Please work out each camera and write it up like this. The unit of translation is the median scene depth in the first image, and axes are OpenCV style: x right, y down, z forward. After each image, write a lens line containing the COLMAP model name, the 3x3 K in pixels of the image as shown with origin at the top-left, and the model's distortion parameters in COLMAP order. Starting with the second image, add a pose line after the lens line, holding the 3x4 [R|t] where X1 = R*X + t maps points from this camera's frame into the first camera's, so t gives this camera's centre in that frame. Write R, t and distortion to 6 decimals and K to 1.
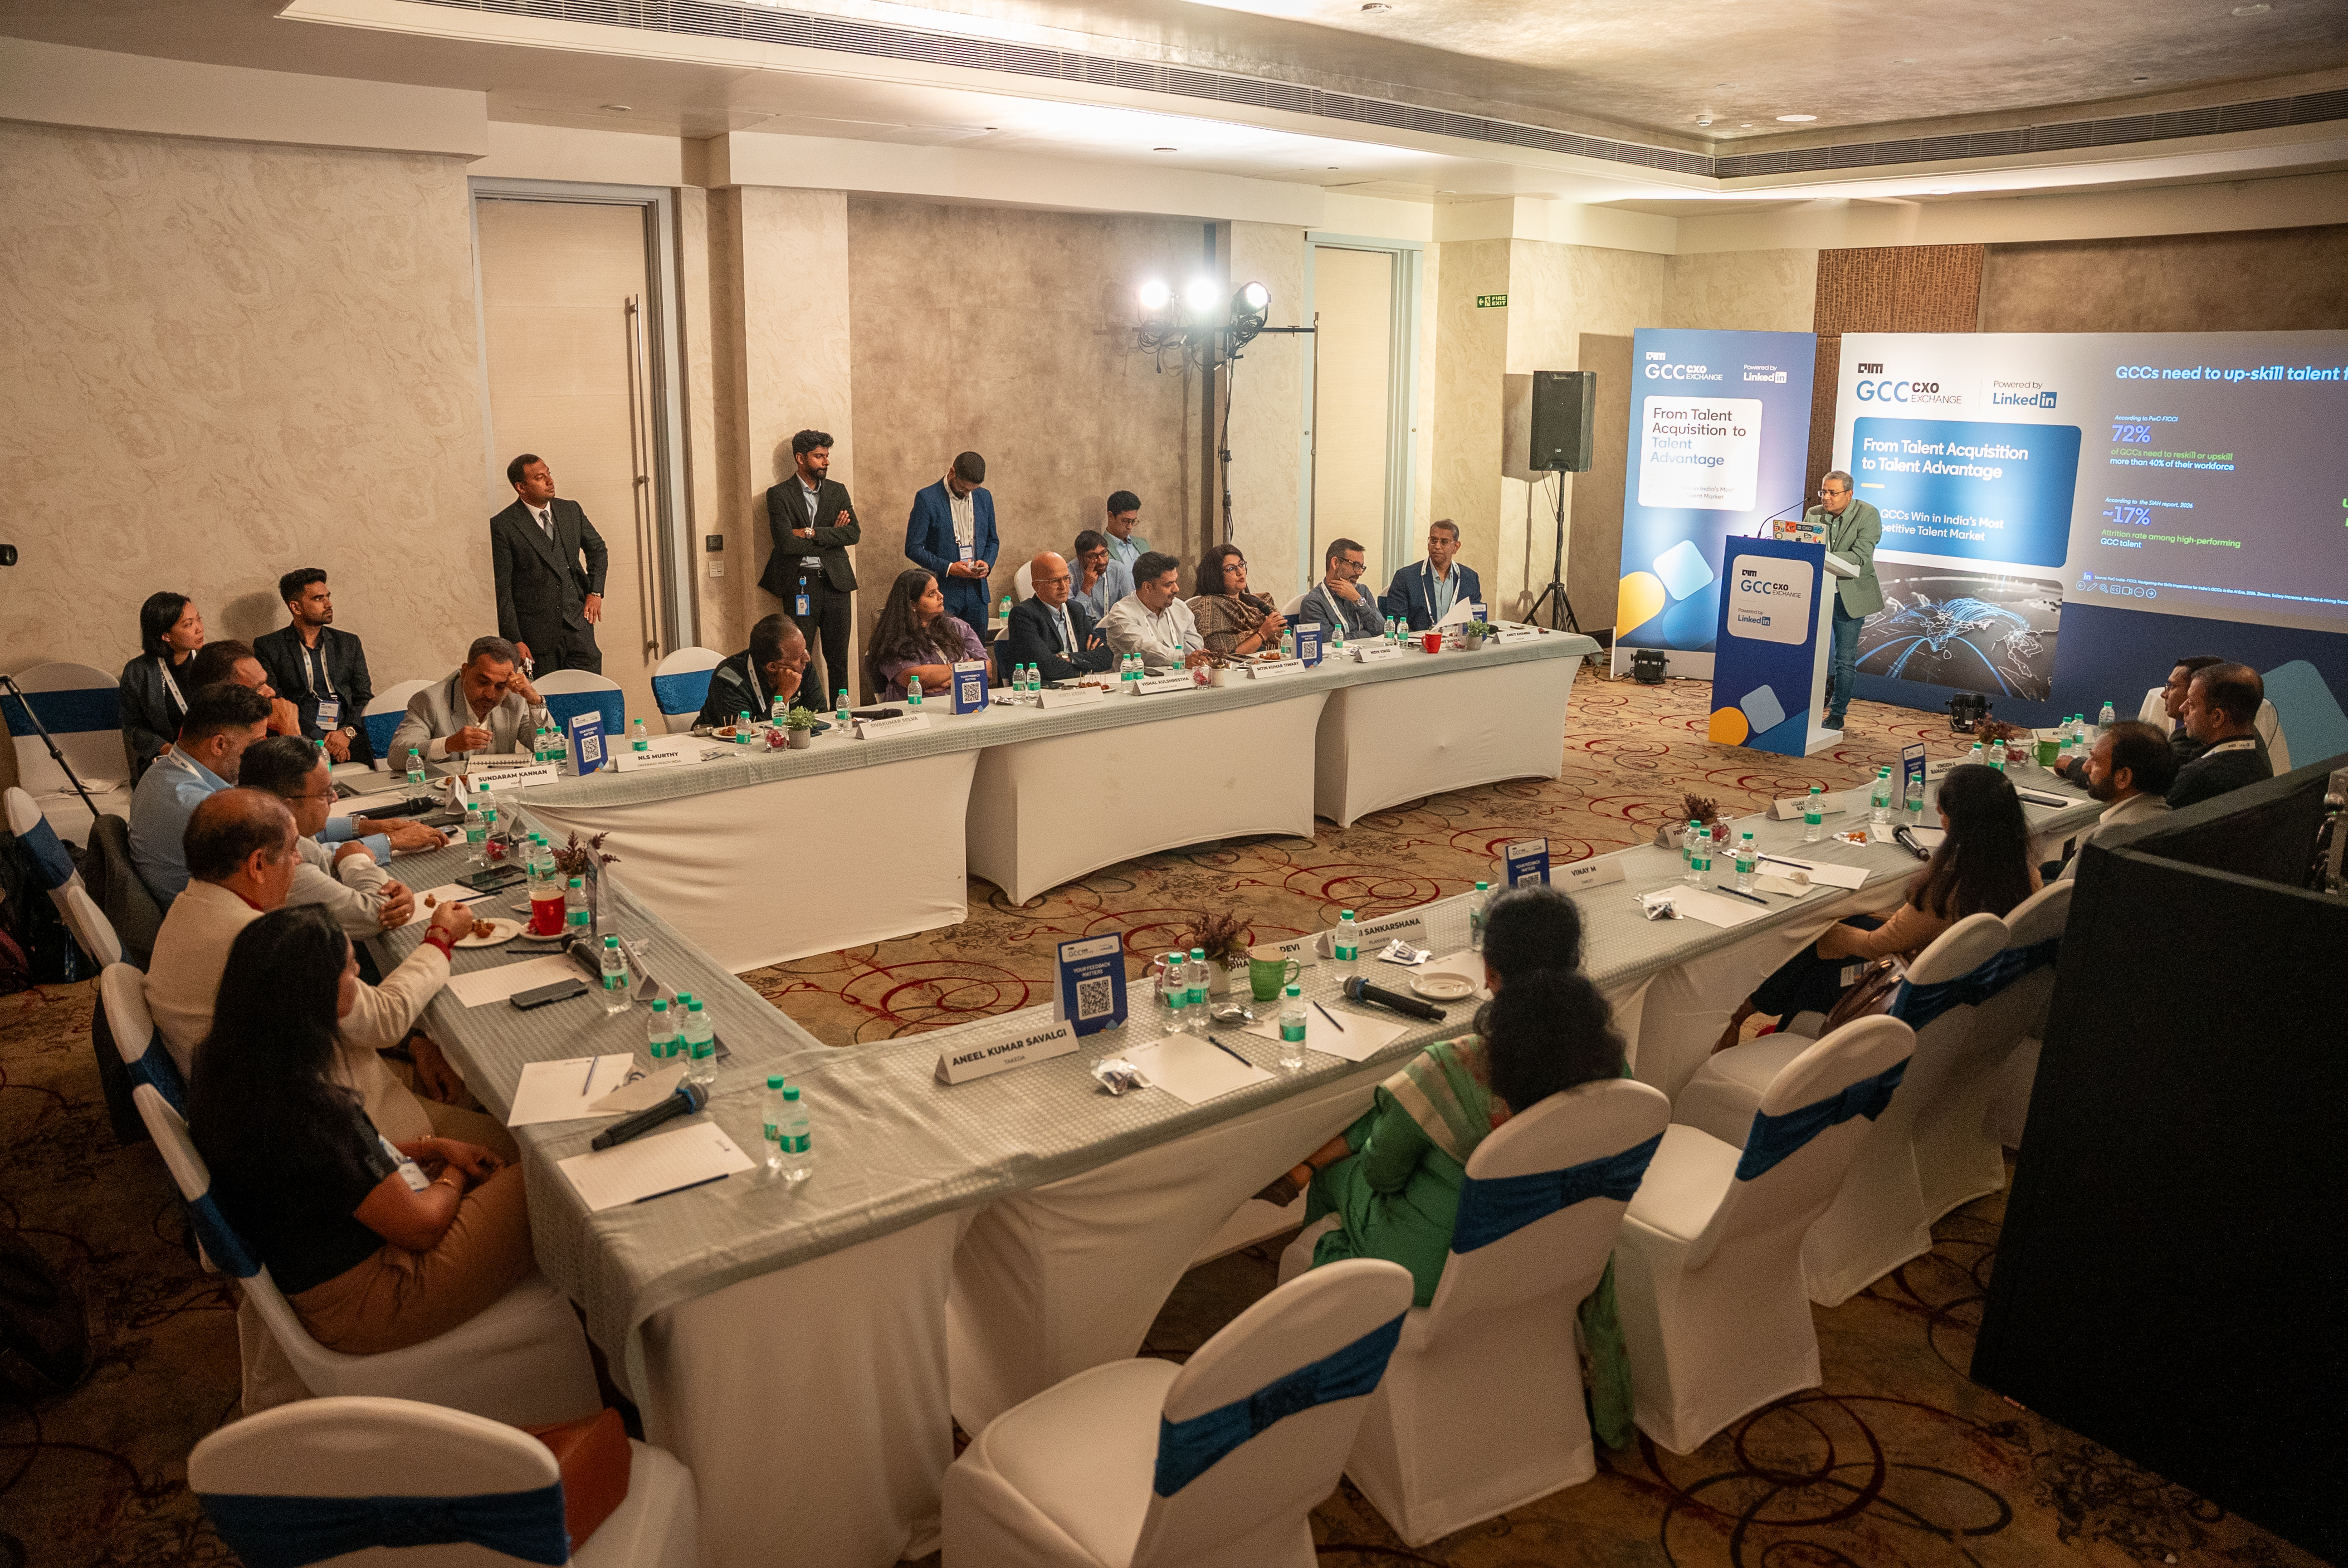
lens RADIAL K [[1634.5, 0, 1182.9], [0, 1634.5, 784.4], [0, 0, 1]] dist [-0.173625, 0.134891]
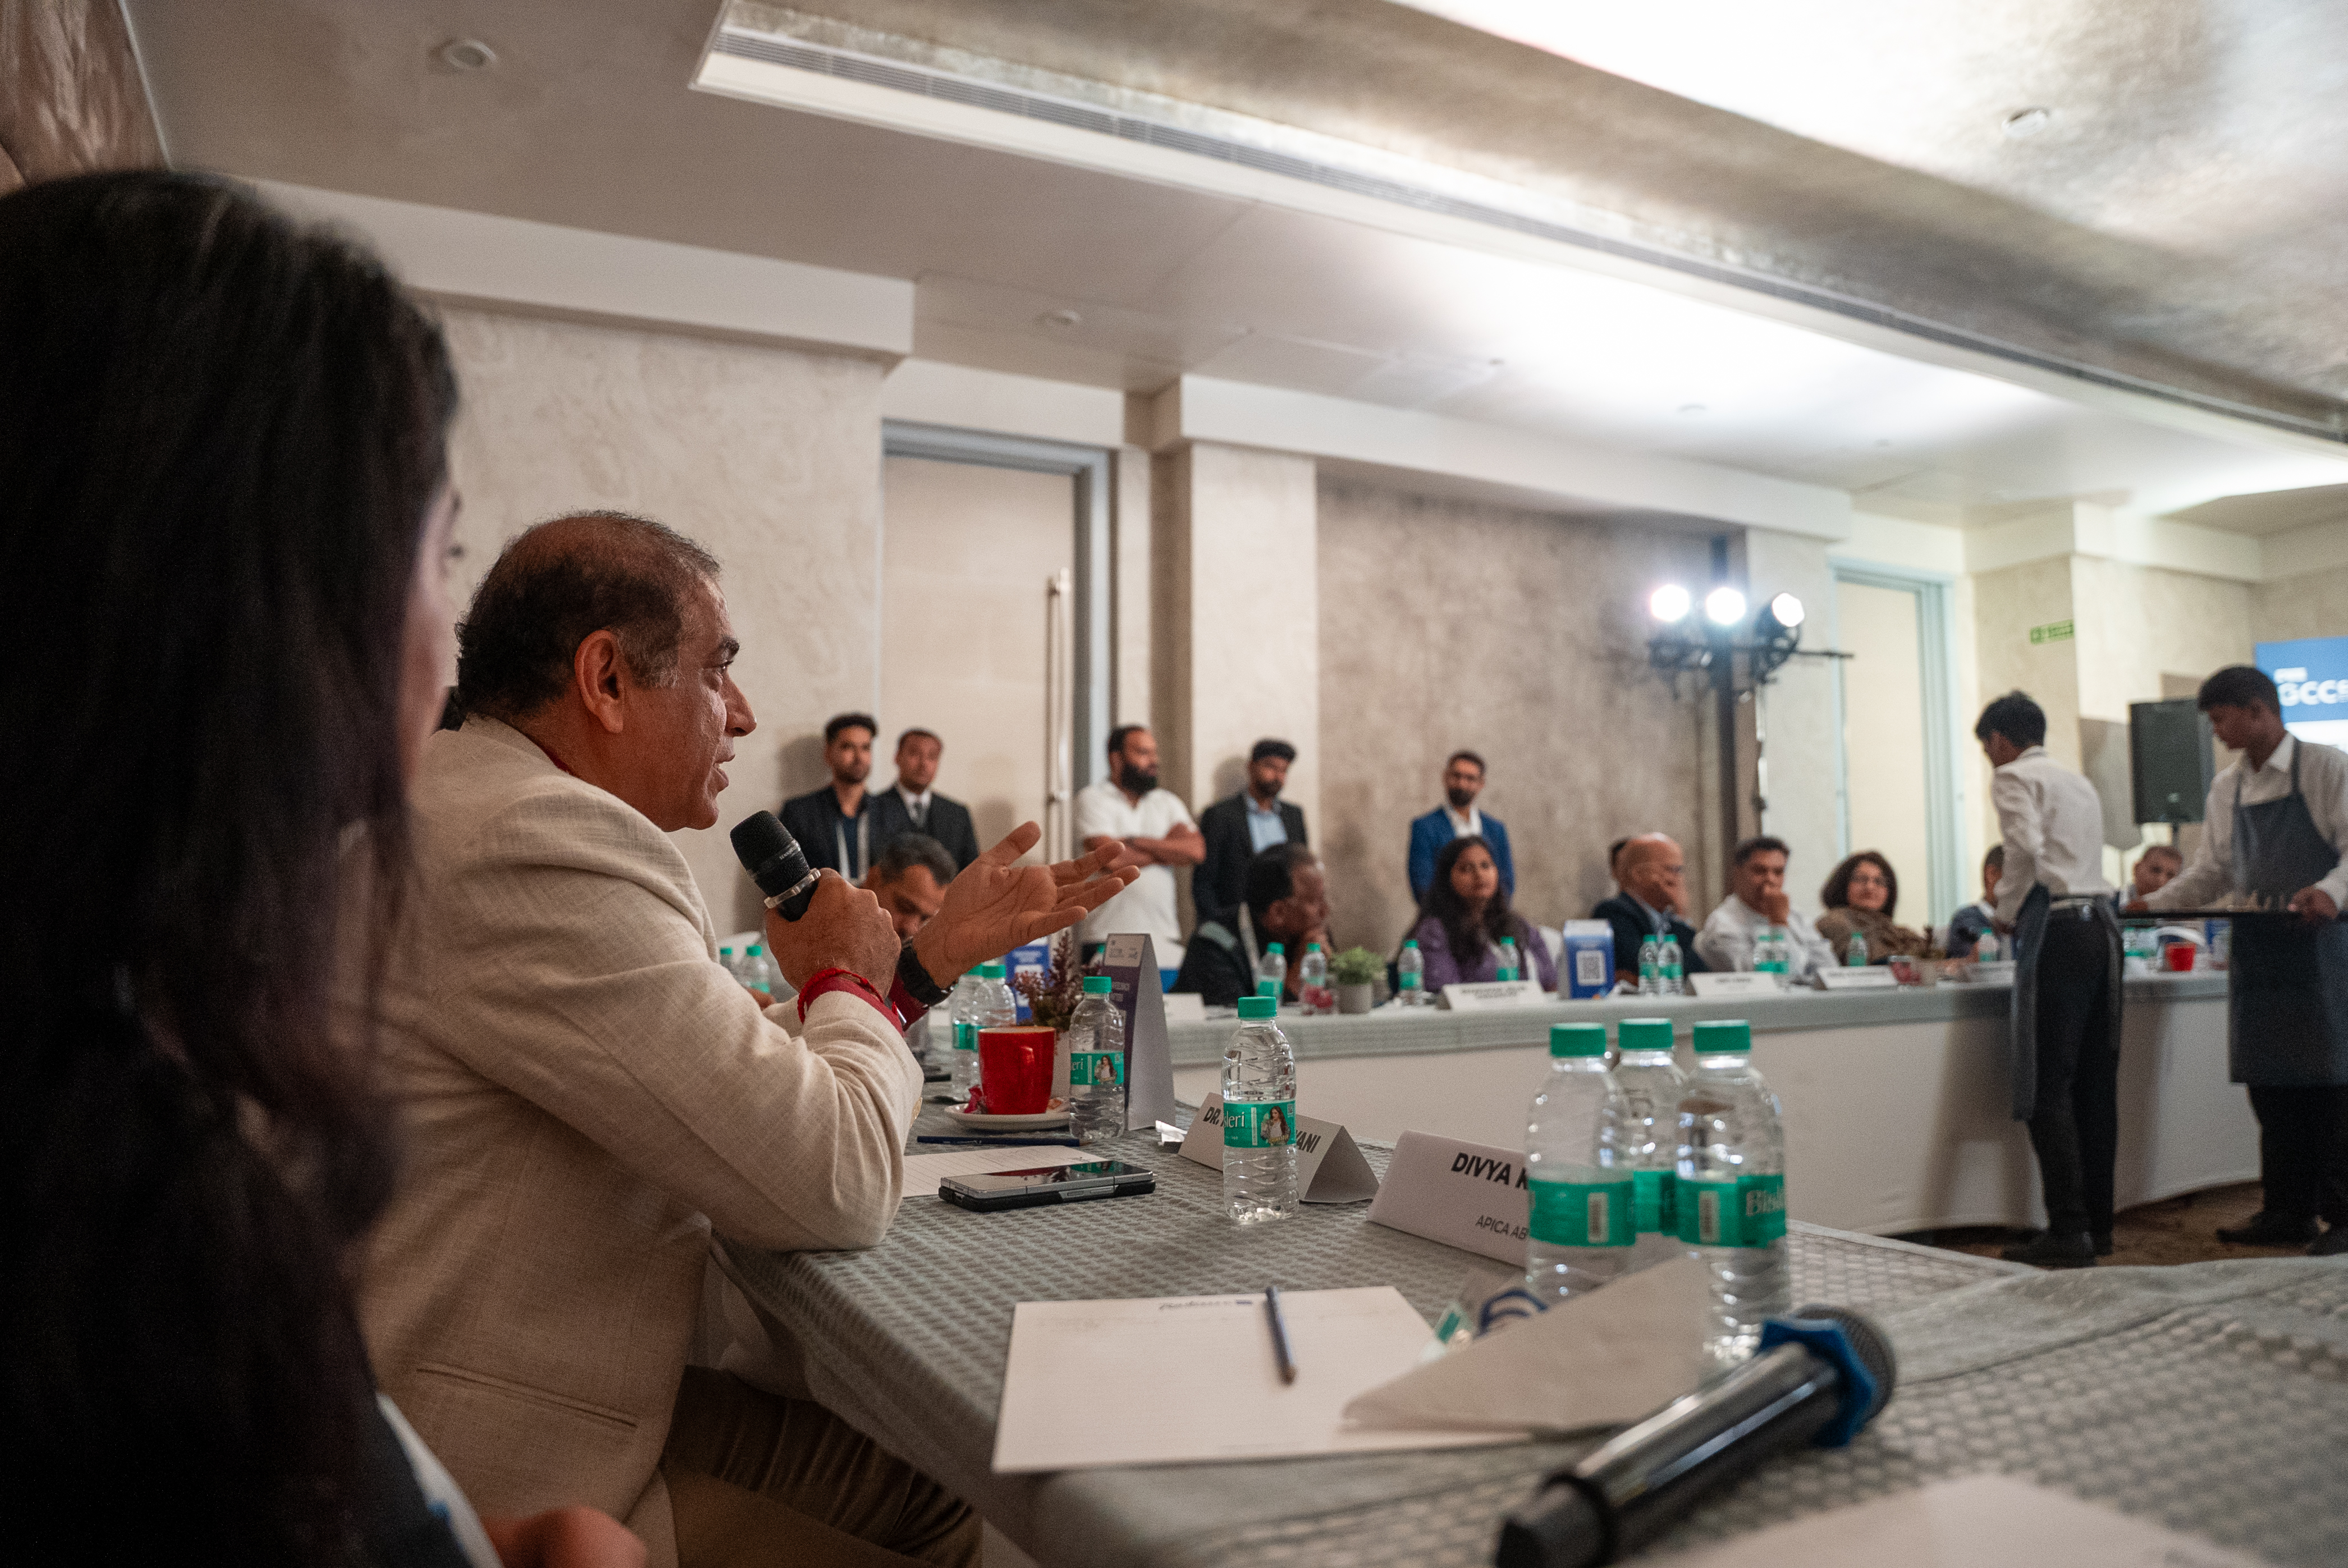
lens RADIAL K [[1634.4, 0, 1182.9], [0, 1634.4, 784.4], [0, 0, 1]] dist [-0.173625, 0.134891]
pose [[0.980063, -0.029197, -0.196532, -0.102561], [-0.036658, 0.945592, -0.323284, 0.055849], [0.195278, 0.324043, 0.925669, 0.226008]]
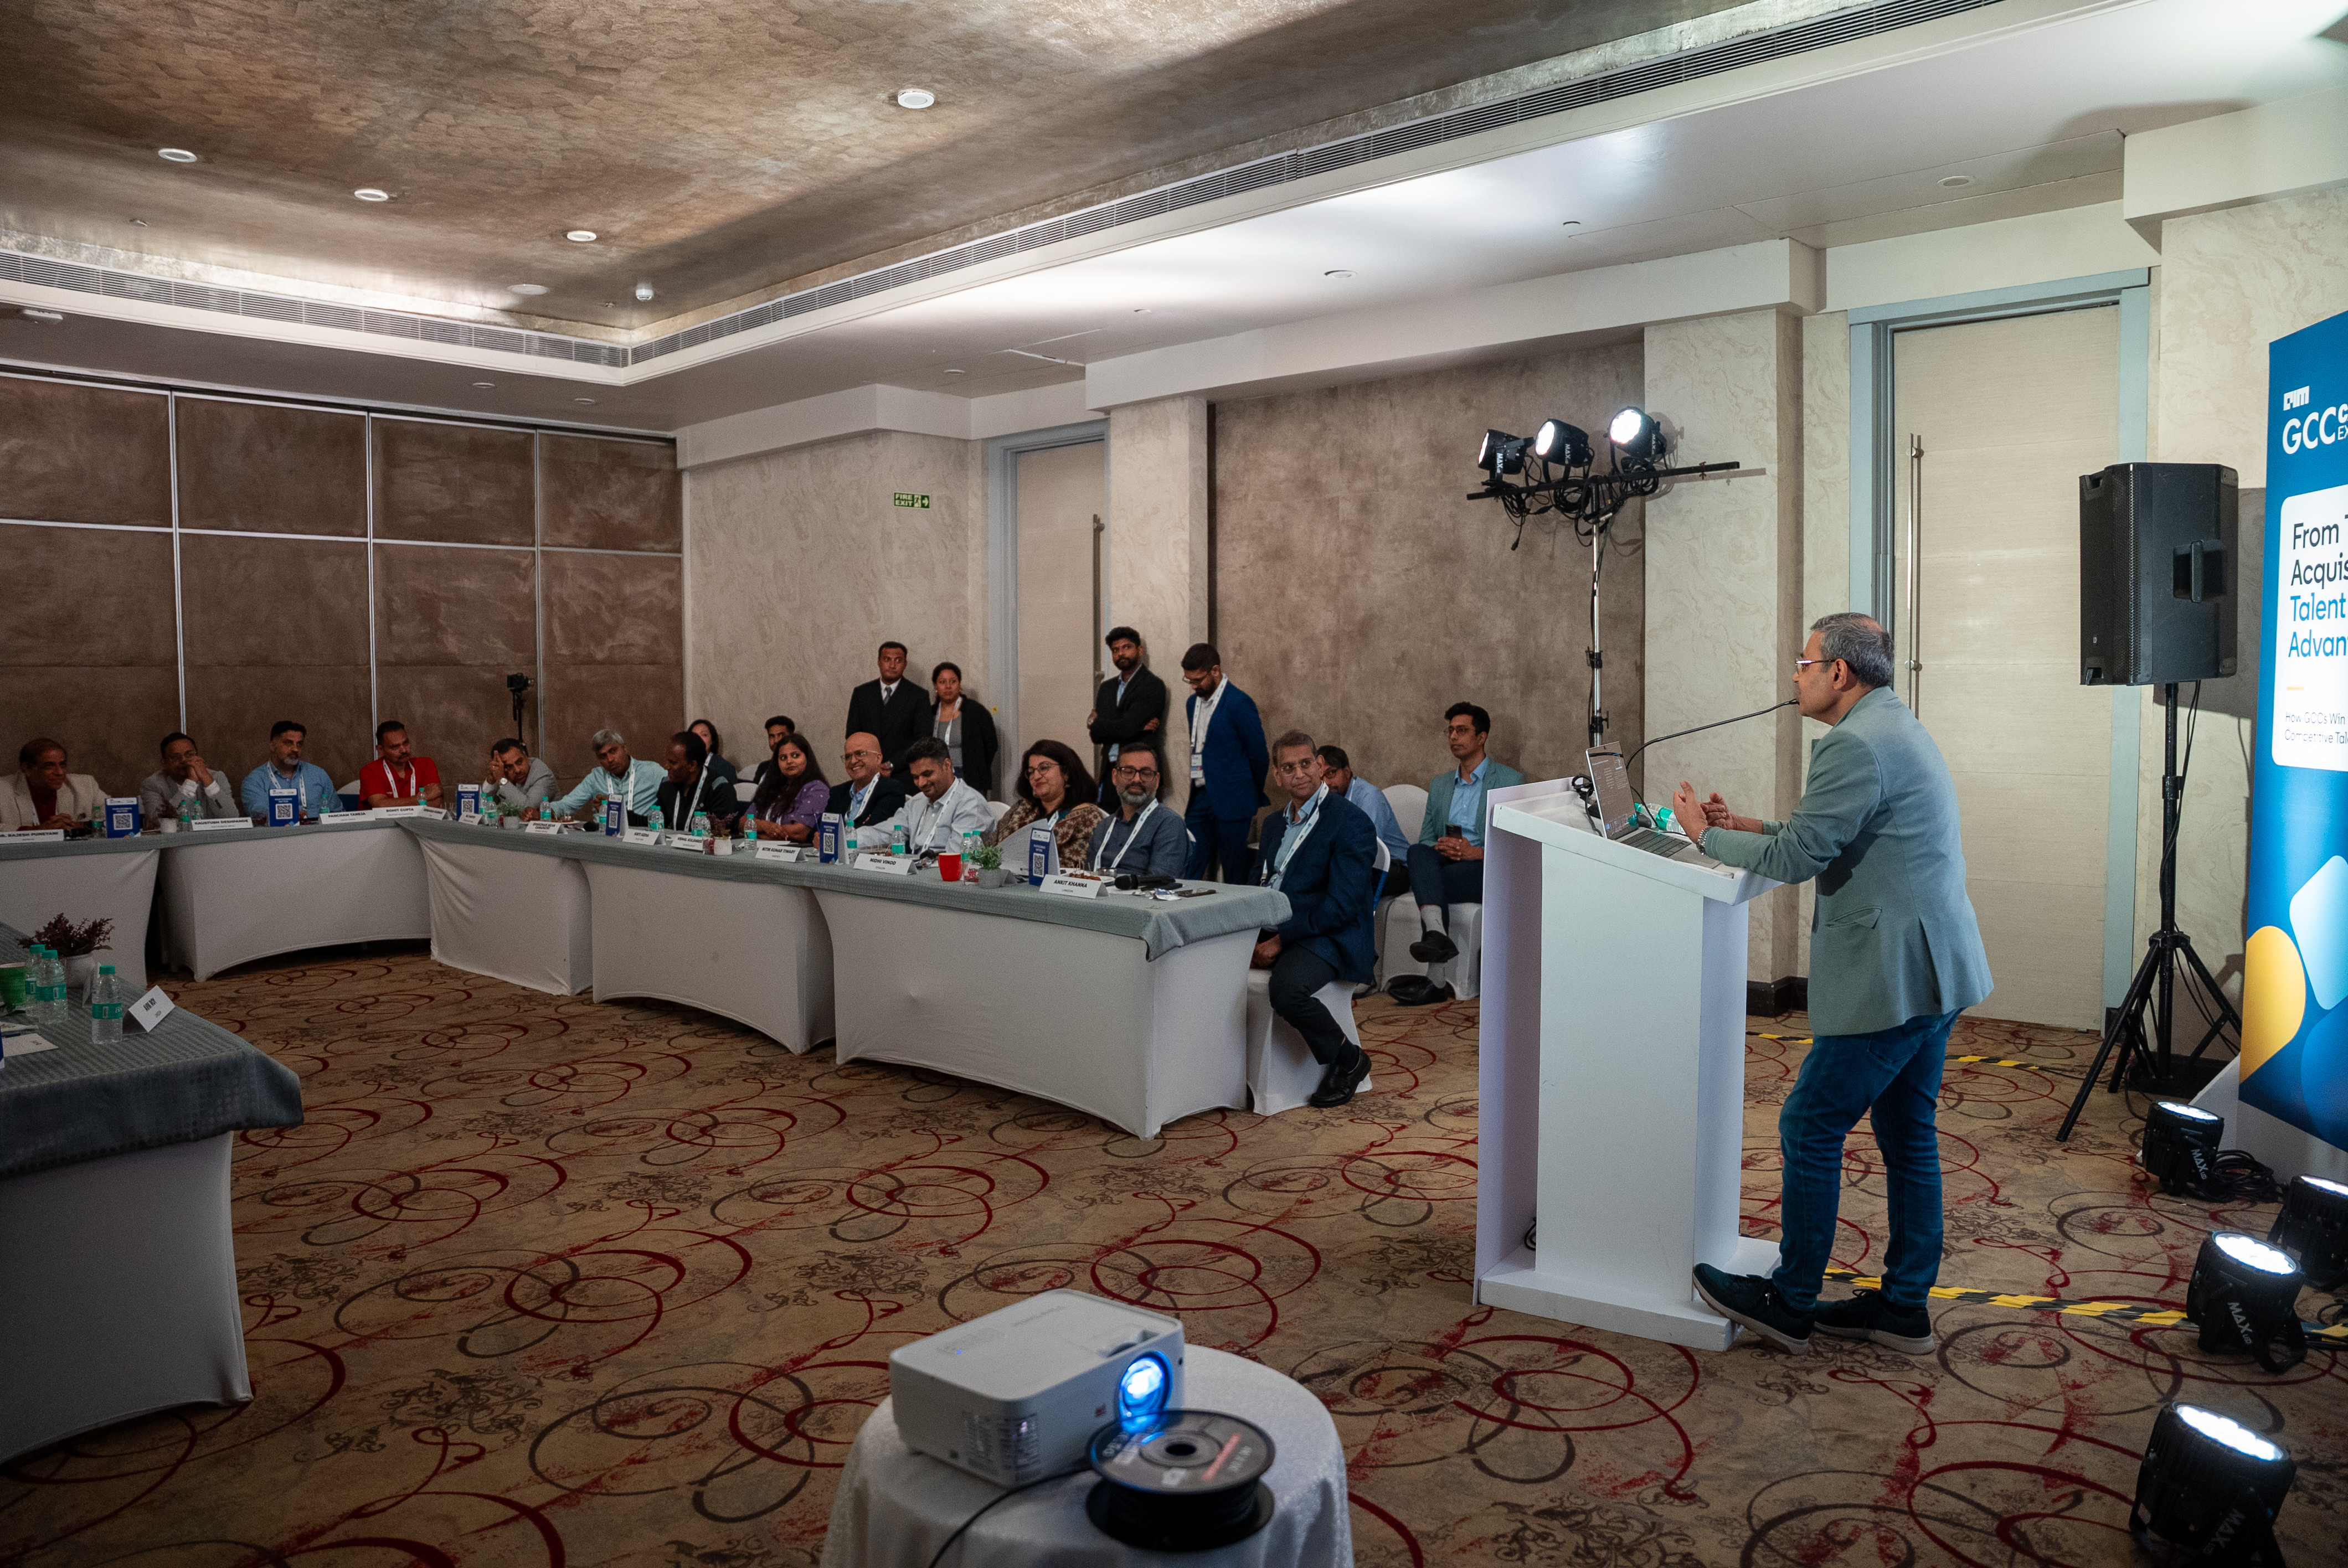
lens RADIAL K [[1634.5, 0, 1182.9], [0, 1634.5, 784.4], [0, 0, 1]] dist [-0.173625, 0.134891]
pose [[0.177459, 0.053207, -0.982689, 0.716996], [-0.231356, 0.972808, 0.010893, -0.124158], [0.956547, 0.225418, 0.184944, 0.755134]]
